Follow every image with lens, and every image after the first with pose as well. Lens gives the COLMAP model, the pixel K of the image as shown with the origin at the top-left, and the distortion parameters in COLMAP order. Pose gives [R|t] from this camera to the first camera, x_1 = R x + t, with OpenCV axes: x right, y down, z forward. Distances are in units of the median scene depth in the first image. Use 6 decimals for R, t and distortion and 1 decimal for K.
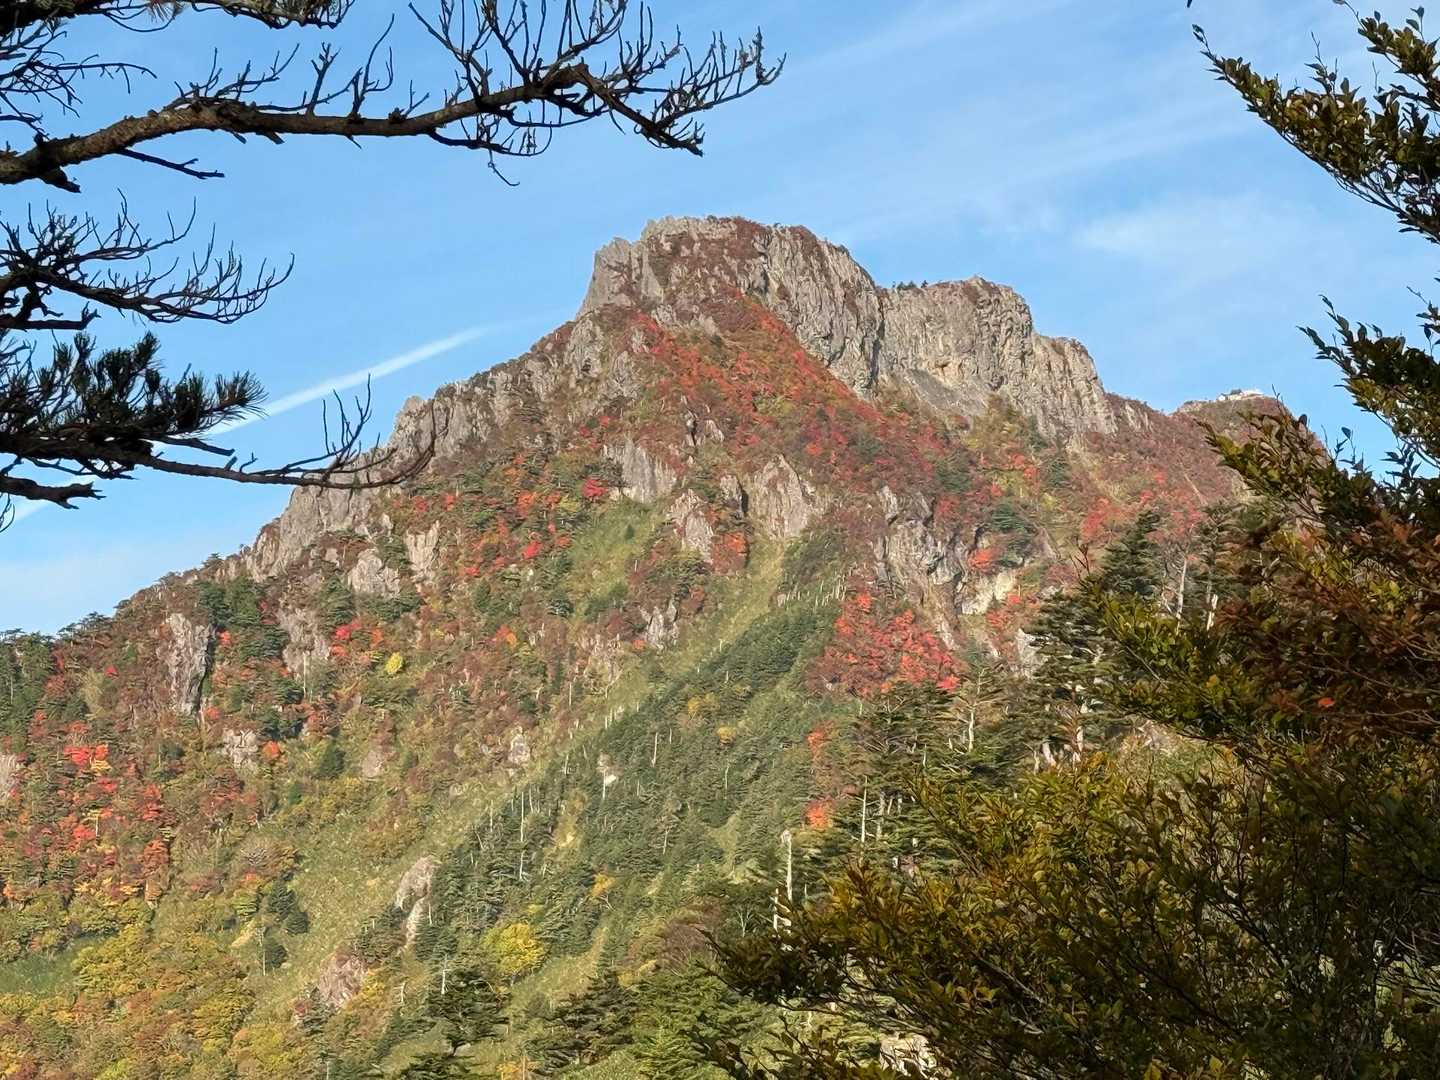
lens RADIAL K [[3563.8, 0, 726.6], [0, 3563.8, 530.1], [0, 0, 1]] dist [-0.060162, 0.000000]
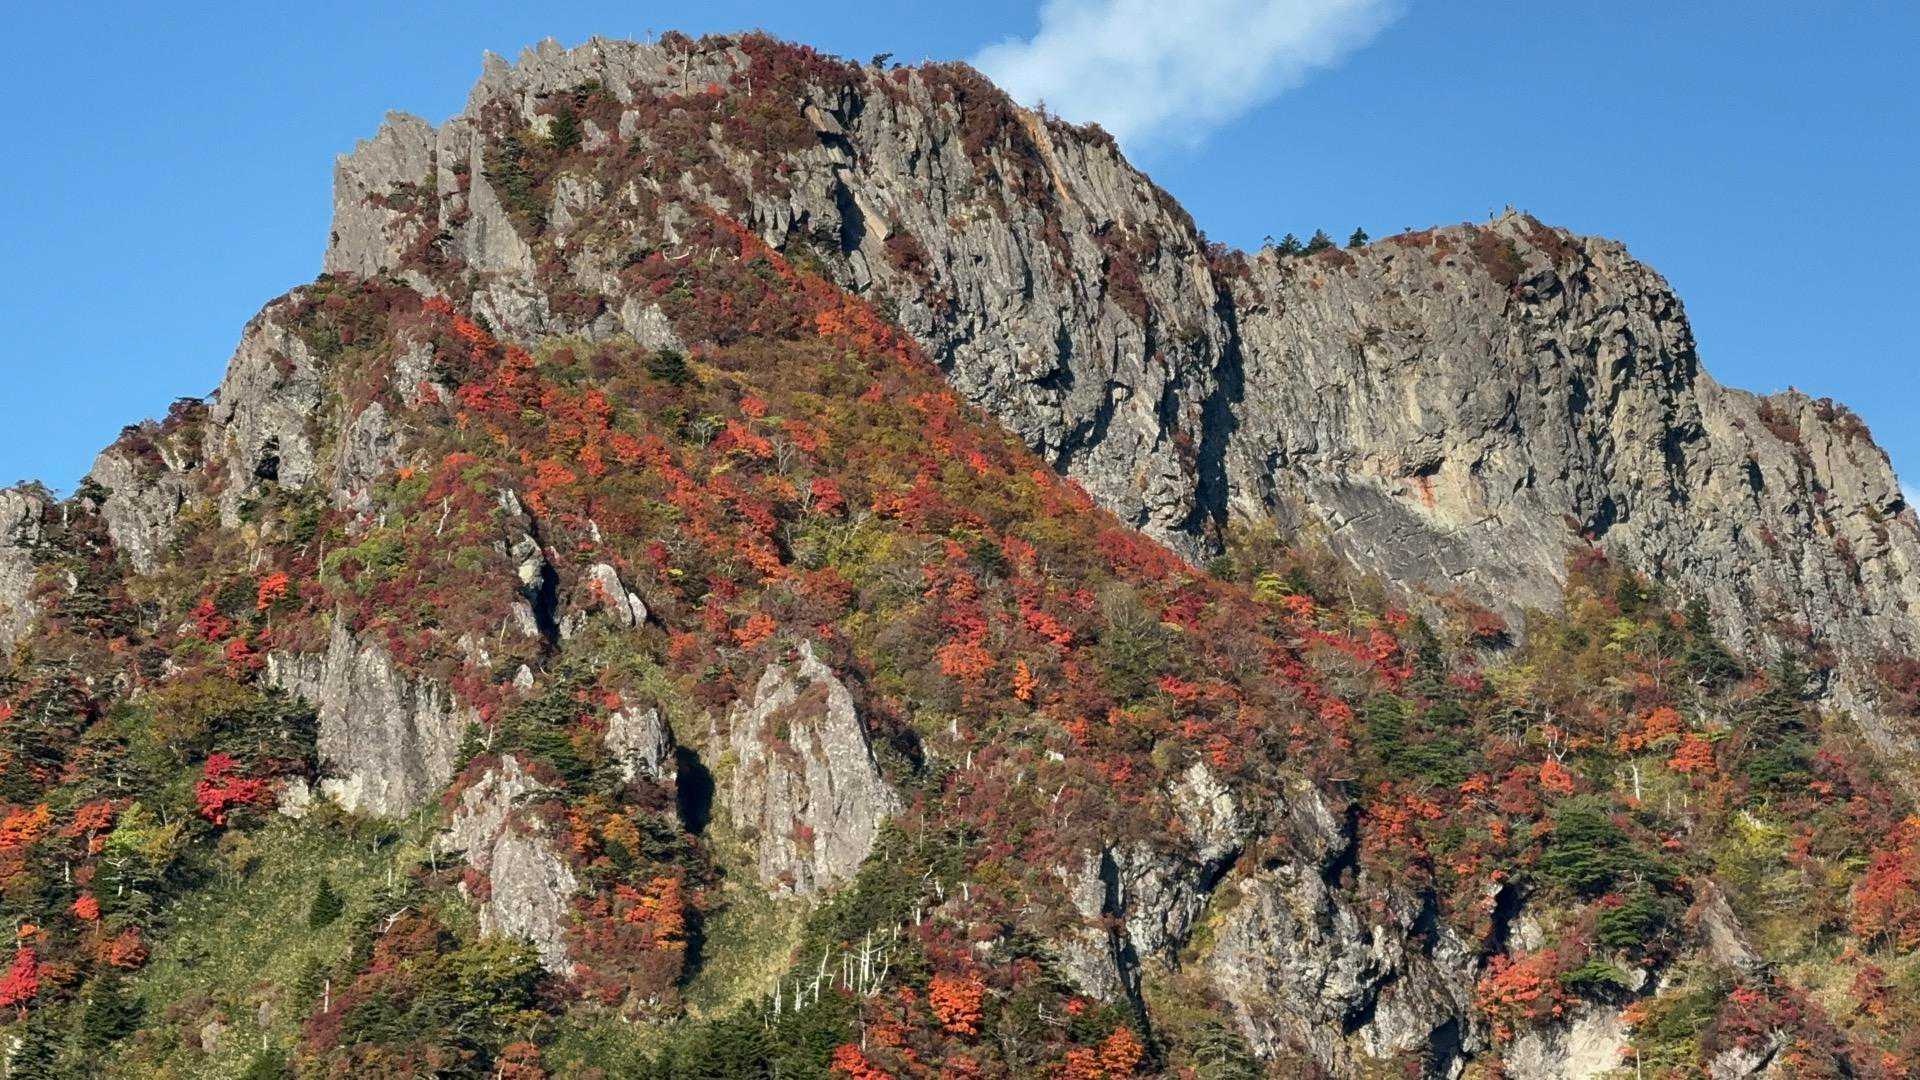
lens RADIAL K [[7982.6, 0, 954.9], [0, 7982.6, 549.2], [0, 0, 1]] dist [0.088172, 0.000000]
pose [[0.996877, -0.064438, -0.045652, 0.062371], [0.059720, 0.993385, -0.098081, 0.041914], [0.051670, 0.095049, 0.994131, 0.295378]]
